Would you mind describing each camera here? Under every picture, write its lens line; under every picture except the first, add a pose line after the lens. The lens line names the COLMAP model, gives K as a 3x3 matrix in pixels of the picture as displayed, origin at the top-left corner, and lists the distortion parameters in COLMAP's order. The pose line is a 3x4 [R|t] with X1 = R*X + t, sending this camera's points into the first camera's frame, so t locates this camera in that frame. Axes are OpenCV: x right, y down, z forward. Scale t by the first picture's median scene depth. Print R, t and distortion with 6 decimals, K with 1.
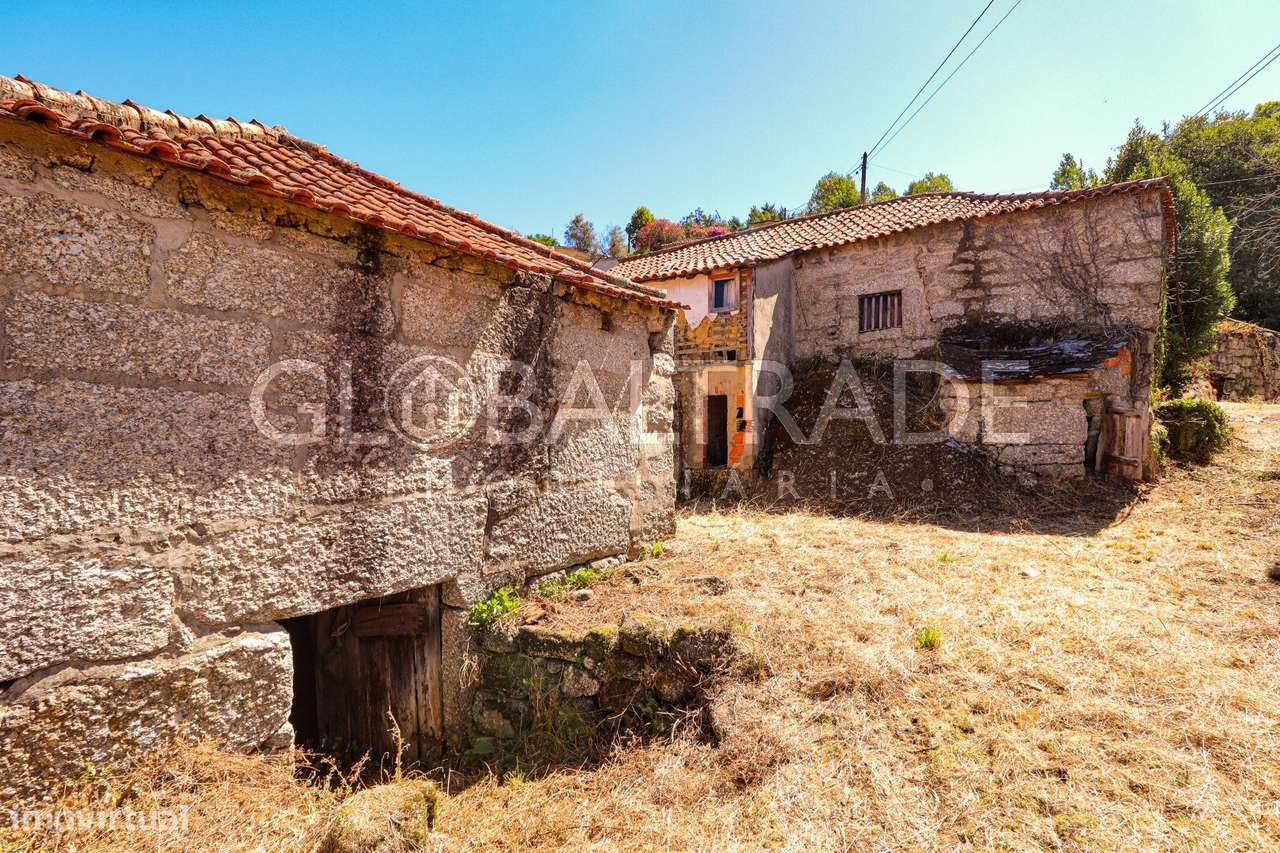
lens RADIAL K [[597.2, 0, 654.2], [0, 597.2, 424.3], [0, 0, 1]] dist [0.003053, -0.014149]
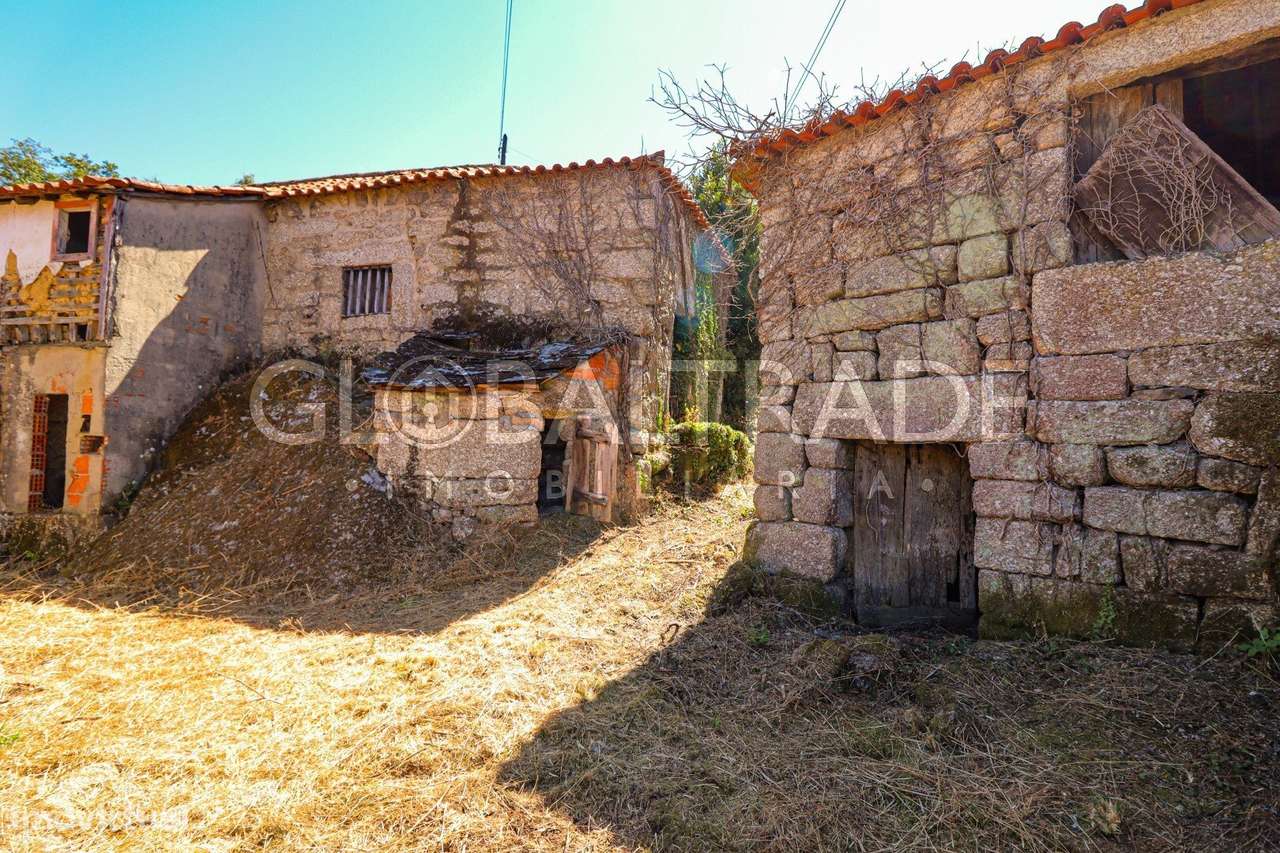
lens RADIAL K [[597.2, 0, 654.2], [0, 597.2, 424.3], [0, 0, 1]] dist [0.003053, -0.014149]
pose [[0.918344, 0.026795, 0.394875, 0.495628], [-0.020255, 0.999580, -0.020723, -0.019596], [-0.395265, 0.011032, 0.918501, 0.221532]]
